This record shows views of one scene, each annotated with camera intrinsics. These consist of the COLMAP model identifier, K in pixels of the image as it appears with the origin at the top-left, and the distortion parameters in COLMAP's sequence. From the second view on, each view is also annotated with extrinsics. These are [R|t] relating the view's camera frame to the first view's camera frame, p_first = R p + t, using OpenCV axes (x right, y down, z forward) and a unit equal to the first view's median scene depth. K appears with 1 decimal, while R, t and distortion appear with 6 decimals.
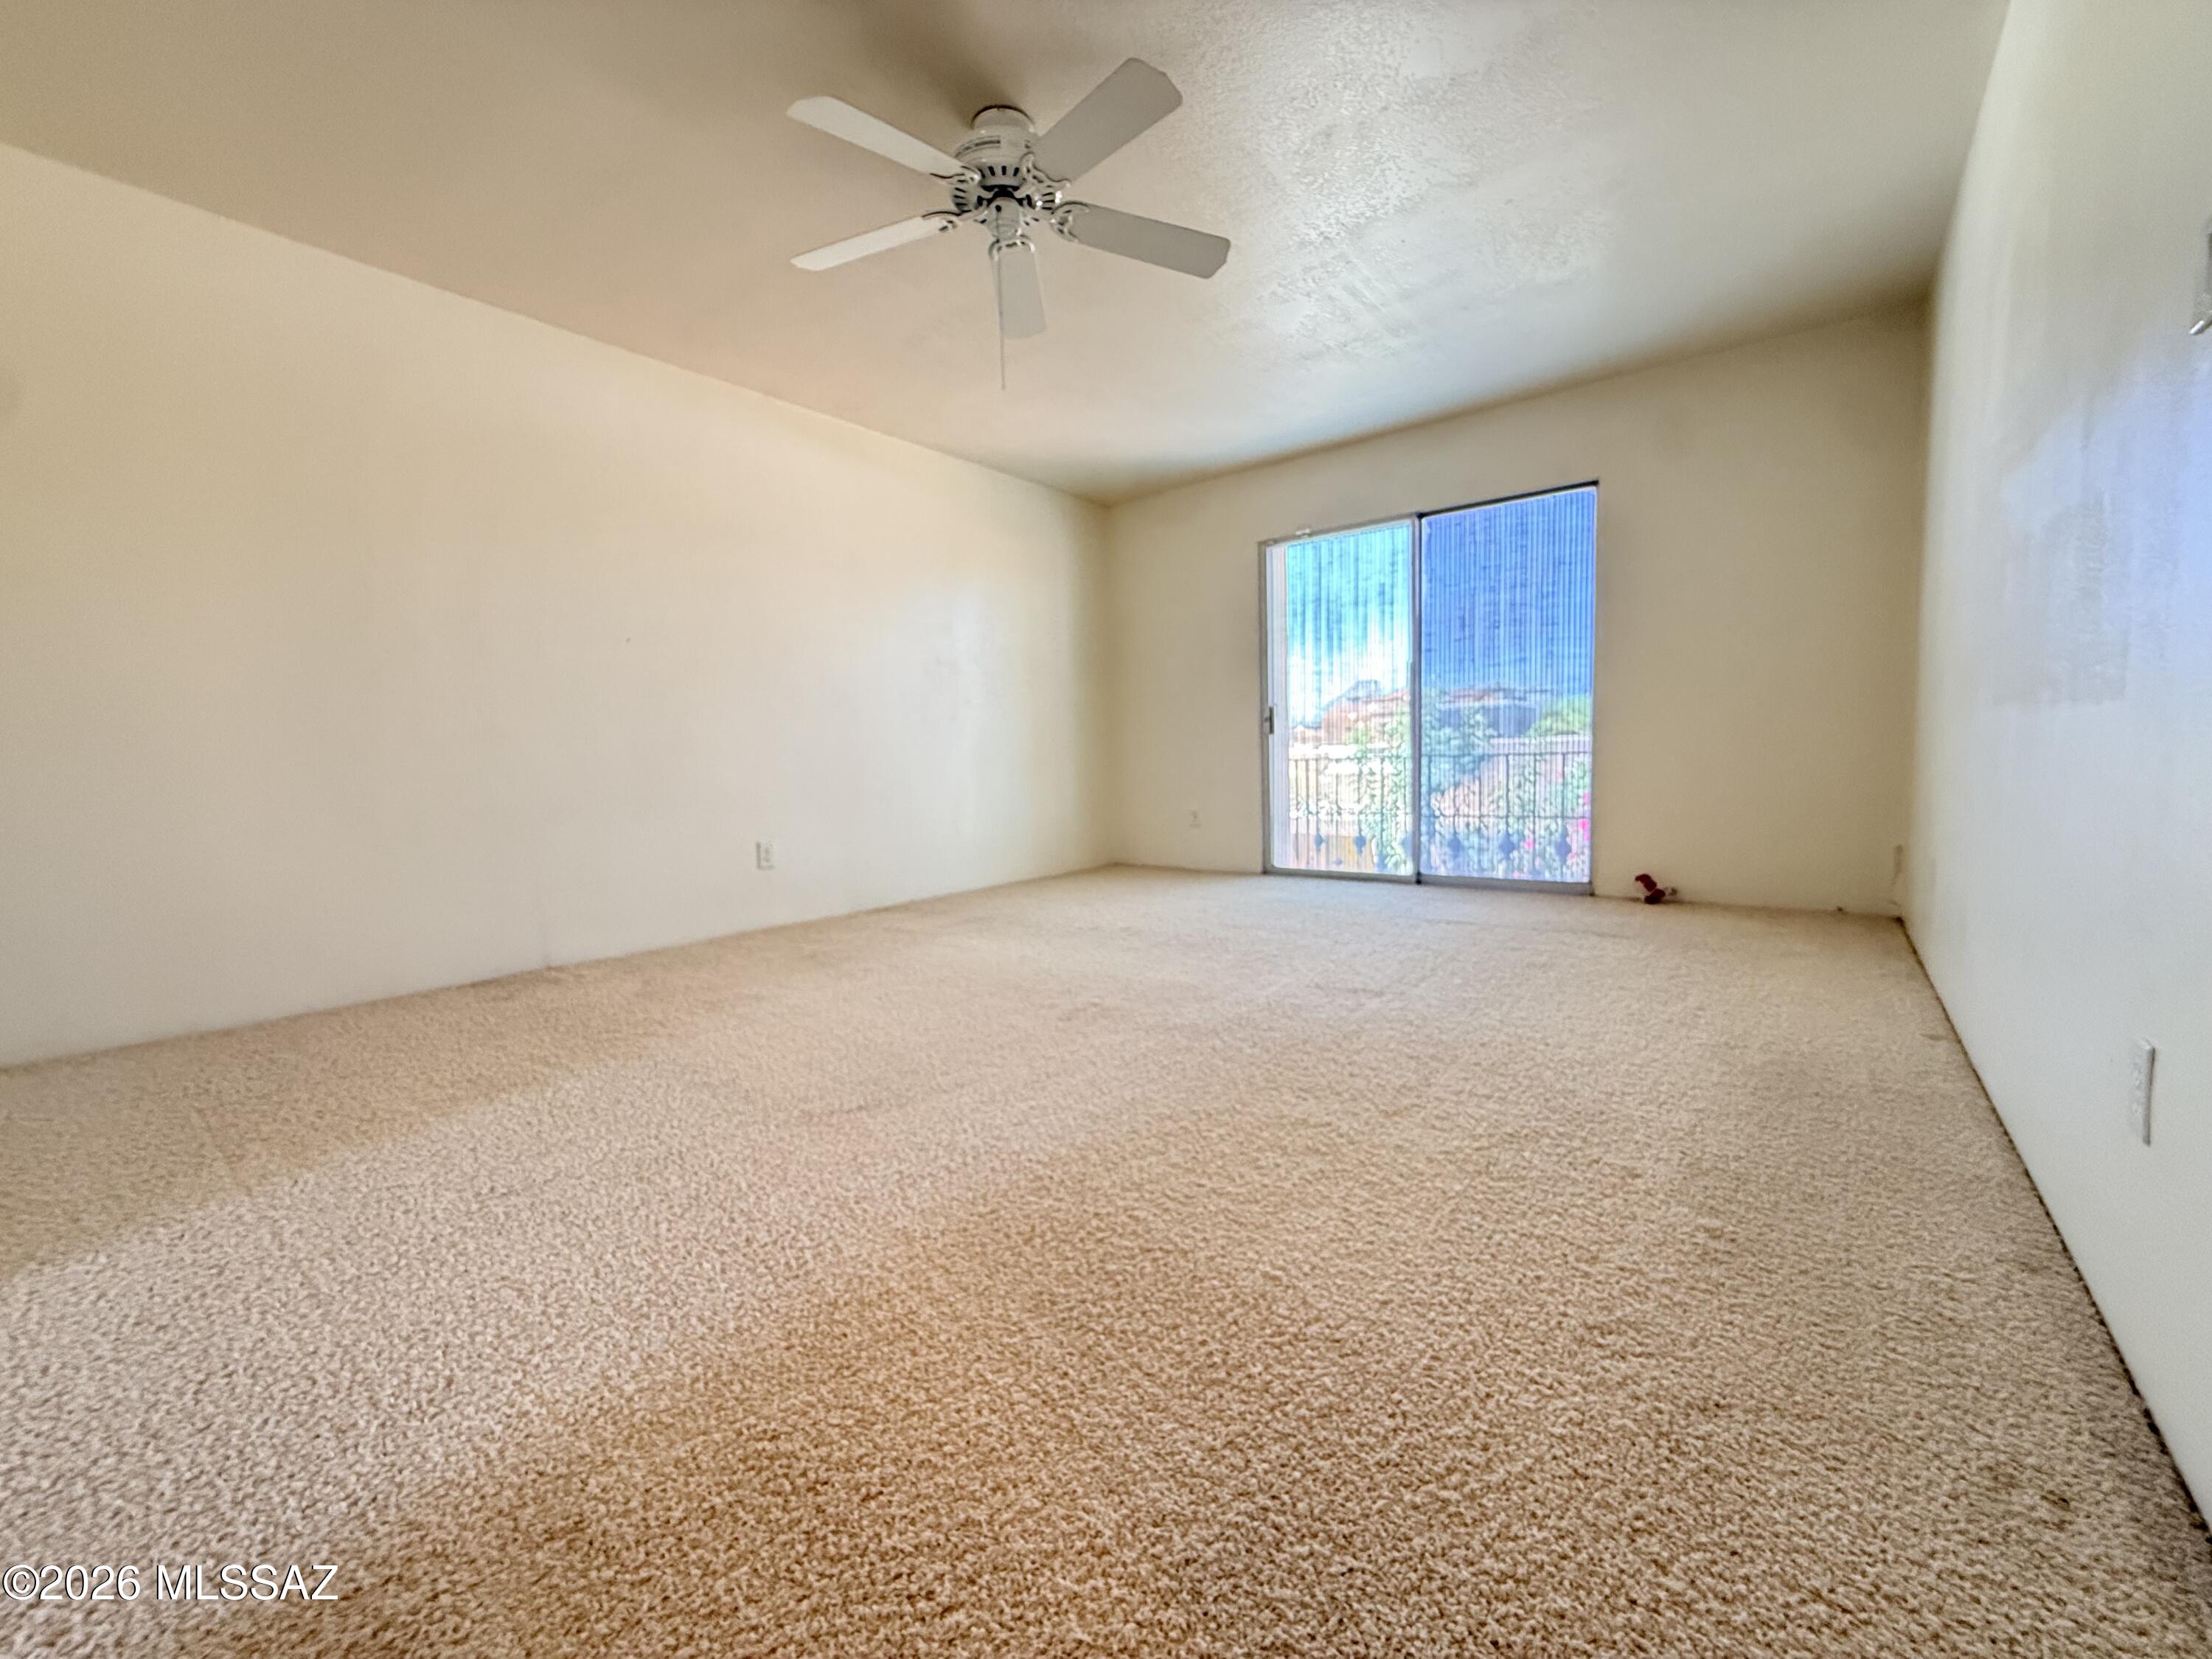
lens RADIAL K [[884.7, 0, 1091.6], [0, 884.7, 831.6], [0, 0, 1]] dist [-0.000124, 0.000290]
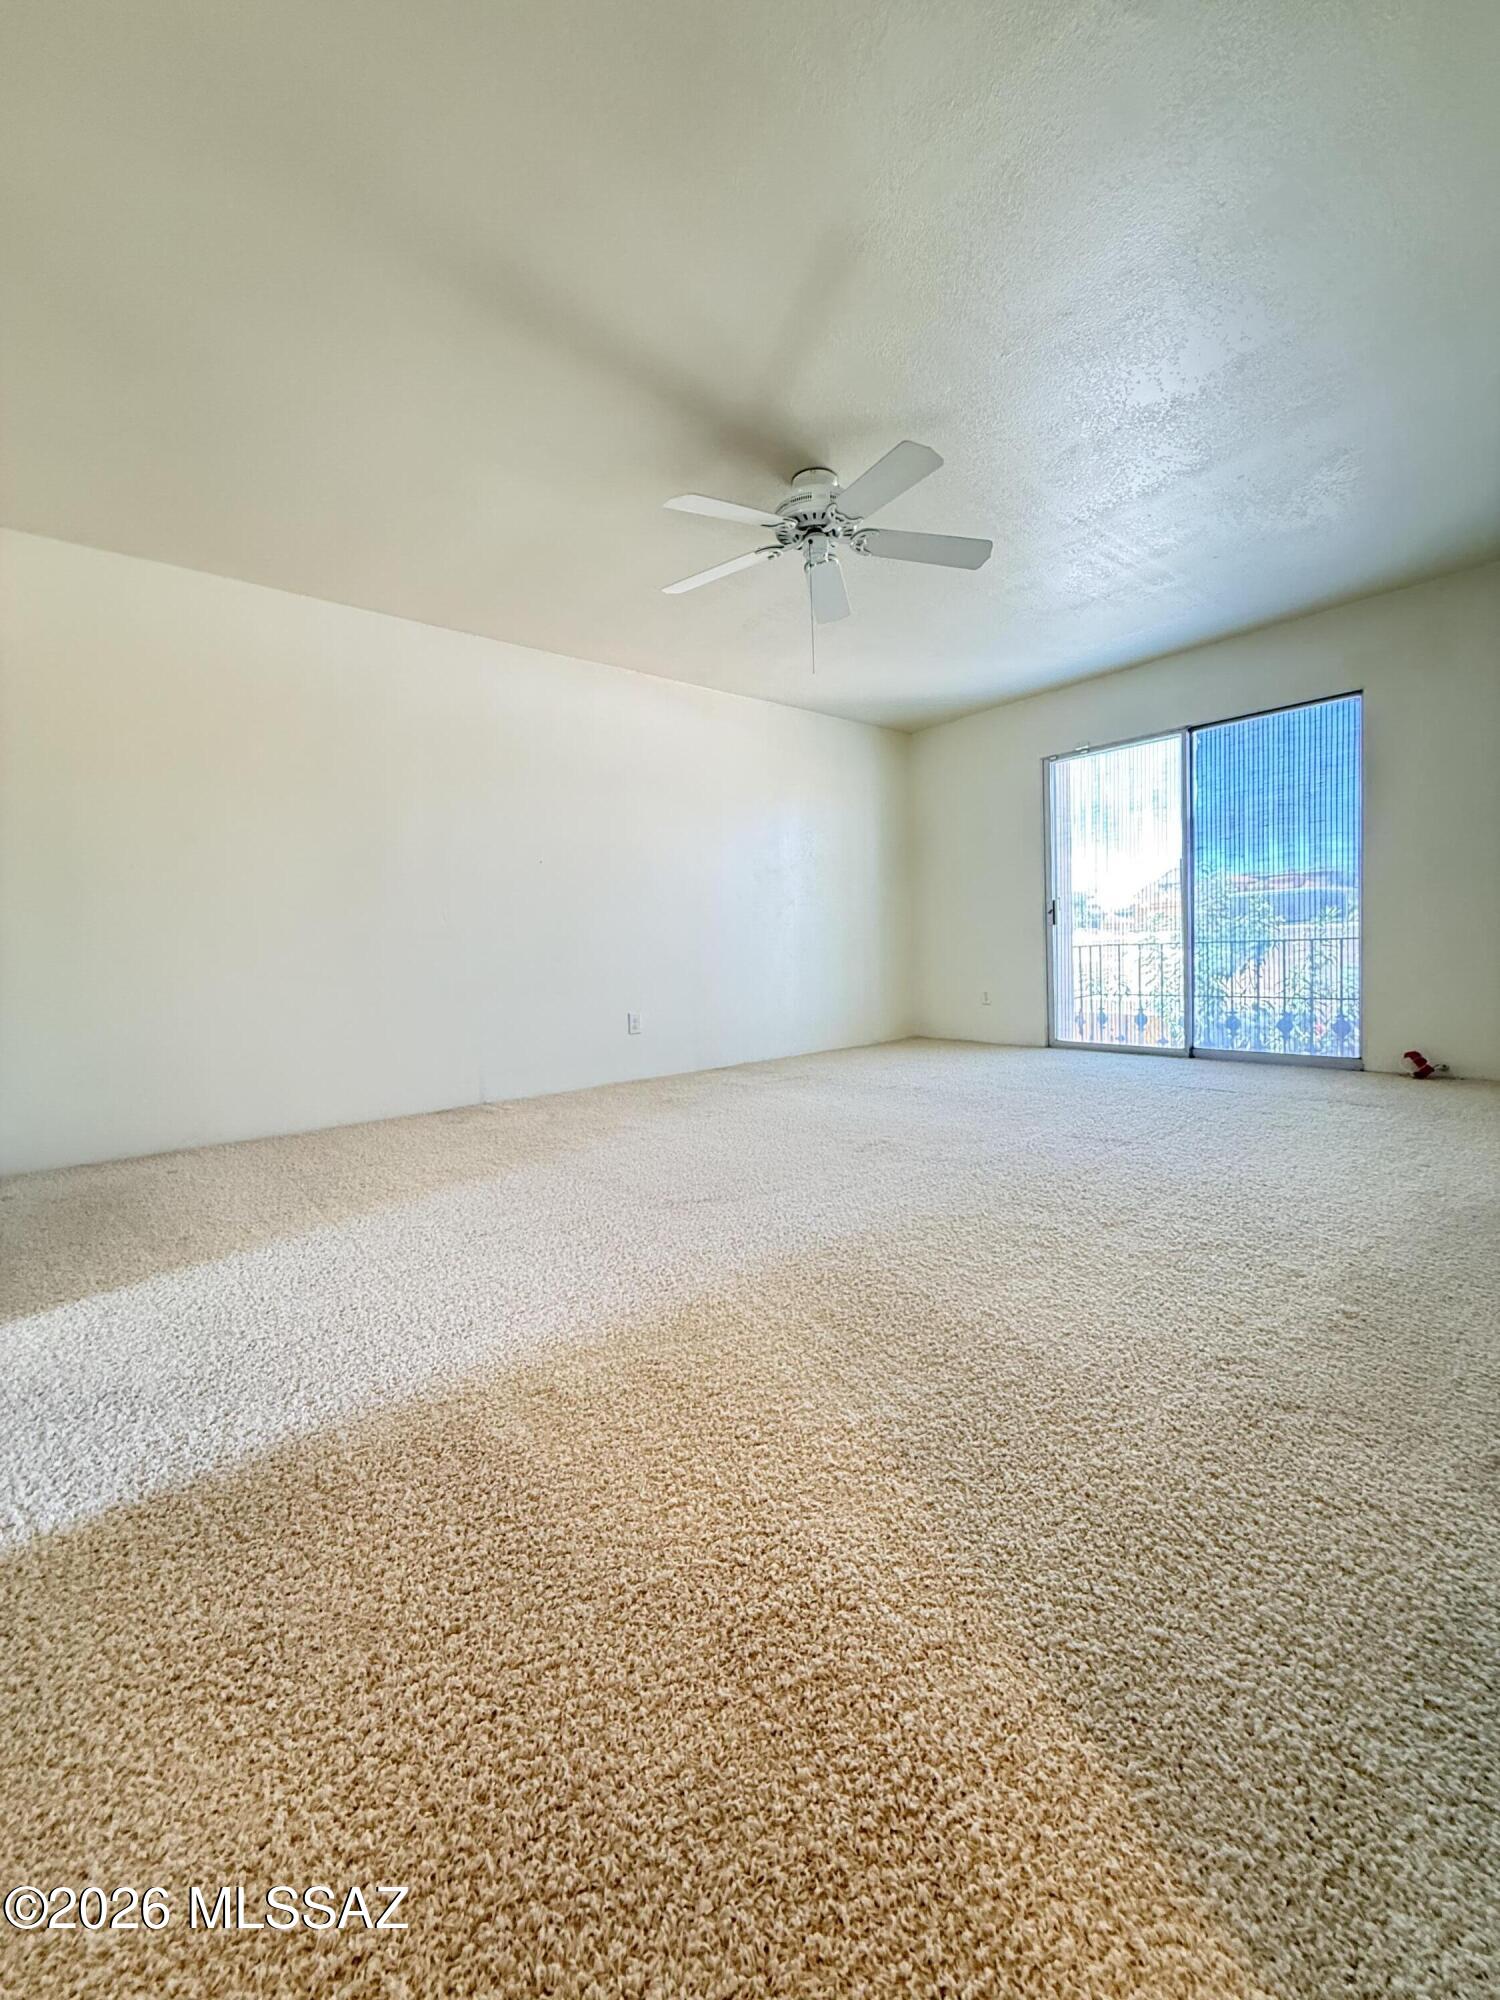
lens RADIAL K [[799.9, 0, 751.0], [0, 799.9, 1004.6], [0, 0, 1]] dist [-0.000124, 0.000290]
pose [[0.981035, 0.006342, -0.193727, 0.045088], [-0.008140, 0.999931, -0.008486, 0.012074], [0.193660, 0.009902, 0.981019, -0.200054]]
